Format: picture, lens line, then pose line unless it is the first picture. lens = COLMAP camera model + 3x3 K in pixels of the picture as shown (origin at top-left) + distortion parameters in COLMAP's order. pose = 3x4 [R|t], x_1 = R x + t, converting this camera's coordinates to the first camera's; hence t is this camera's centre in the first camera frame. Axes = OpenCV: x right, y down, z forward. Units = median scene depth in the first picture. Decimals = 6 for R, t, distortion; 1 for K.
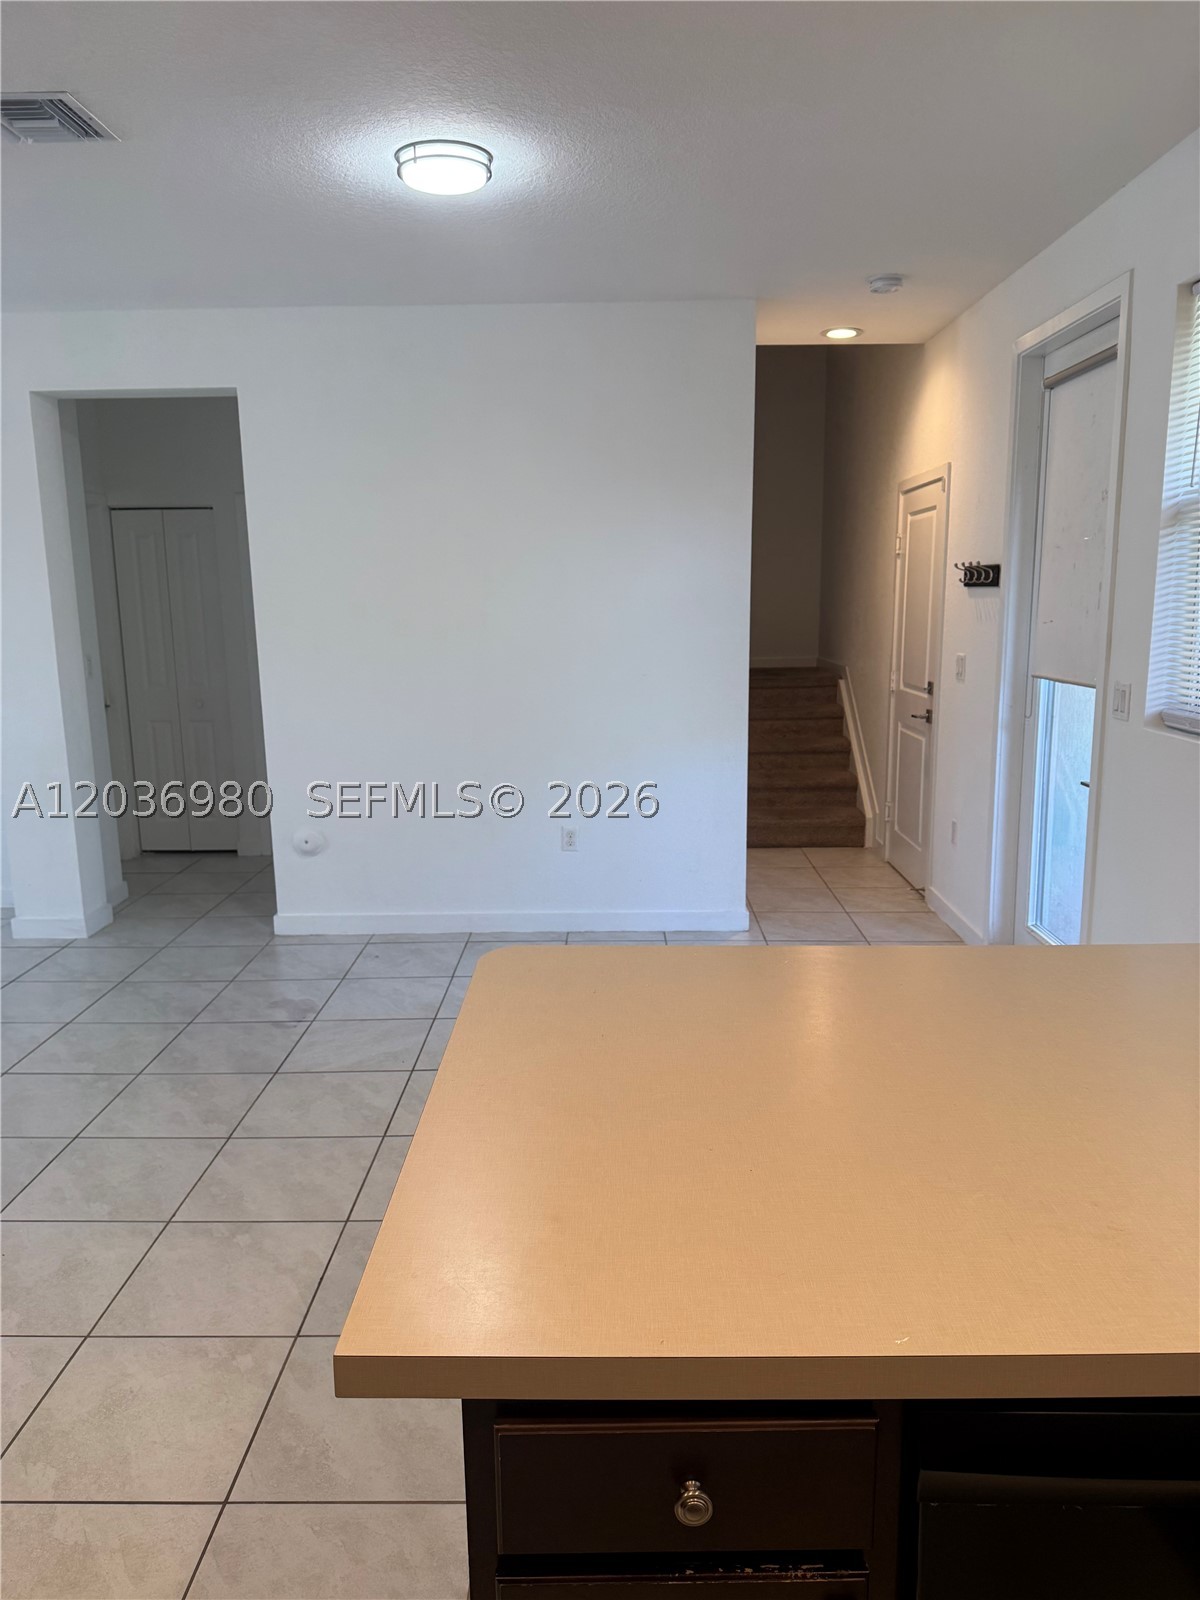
lens RADIAL K [[1135.7, 0, 597.7], [0, 1135.7, 795.3], [0, 0, 1]] dist [0.039241, -0.051446]
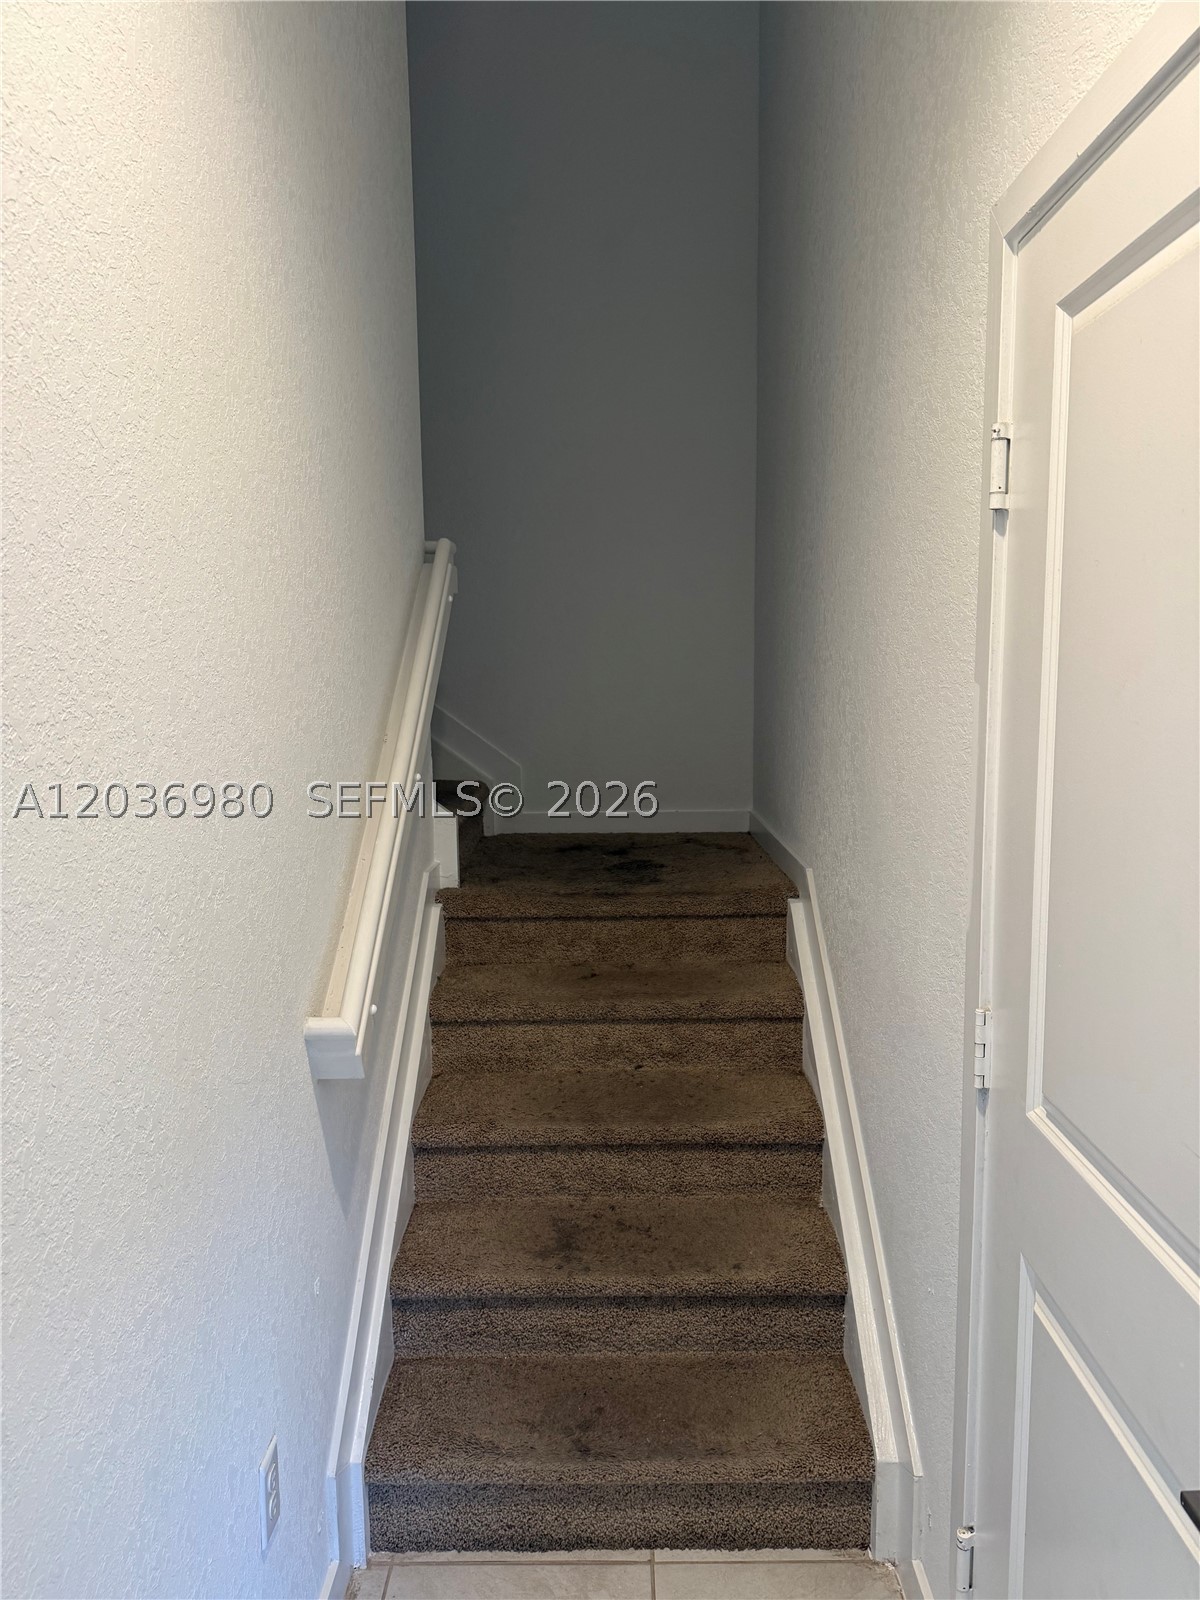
lens RADIAL K [[1135.7, 0, 606.9], [0, 1135.7, 798.8], [0, 0, 1]] dist [0.039241, -0.051446]
pose [[0.999825, -0.004686, 0.018088, 0.153283], [0.005681, 0.998452, -0.055323, -0.120988], [-0.017801, 0.055416, 0.998305, 0.660045]]
